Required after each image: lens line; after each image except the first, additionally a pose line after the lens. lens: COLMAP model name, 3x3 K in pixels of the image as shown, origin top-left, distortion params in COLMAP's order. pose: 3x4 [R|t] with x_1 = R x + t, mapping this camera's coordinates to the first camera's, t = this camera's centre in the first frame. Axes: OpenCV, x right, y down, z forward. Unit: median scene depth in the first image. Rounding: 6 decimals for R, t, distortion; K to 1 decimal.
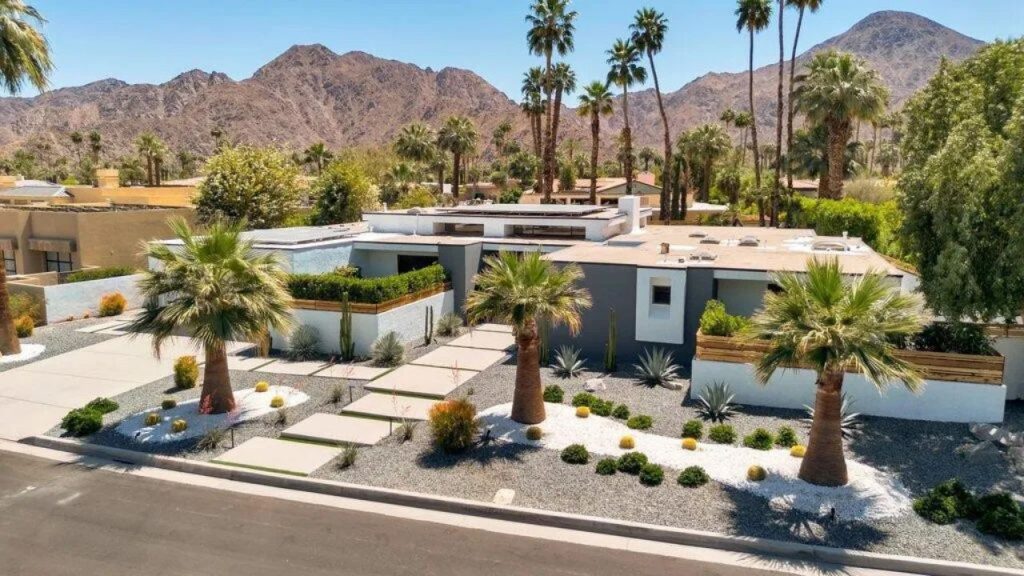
lens RADIAL K [[811.1, 0, 512.0], [0, 811.1, 288.0], [0, 0, 1]] dist [-0.000224, -0.000026]
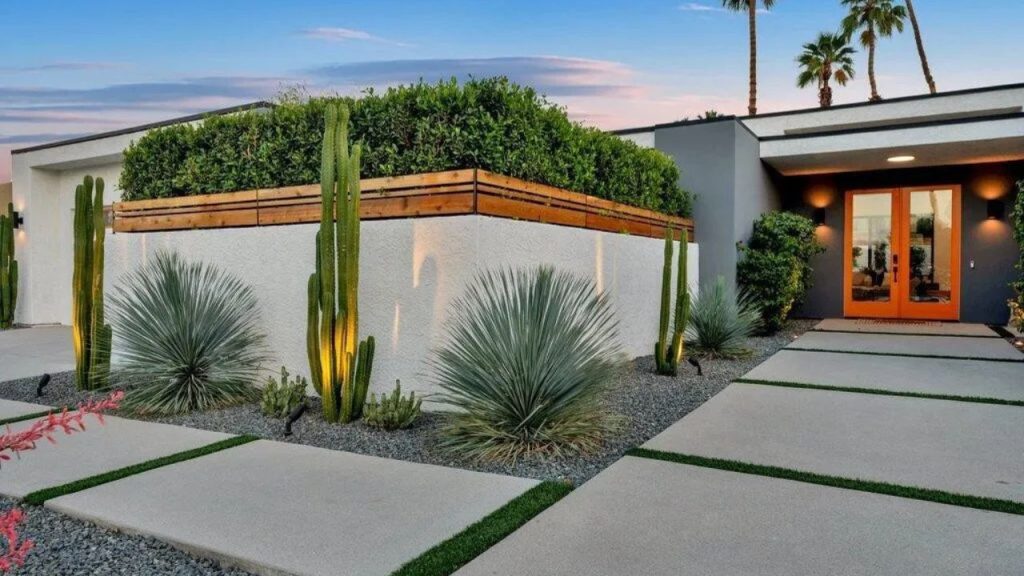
lens RADIAL K [[553.6, 0, 512.0], [0, 553.6, 288.0], [0, 0, 1]] dist [0.000405, 0.000011]
pose [[0.985971, 0.008956, -0.166677, -0.129713], [-0.035595, 0.986872, -0.157532, 0.074362], [0.163078, 0.161254, 0.973346, 0.845277]]
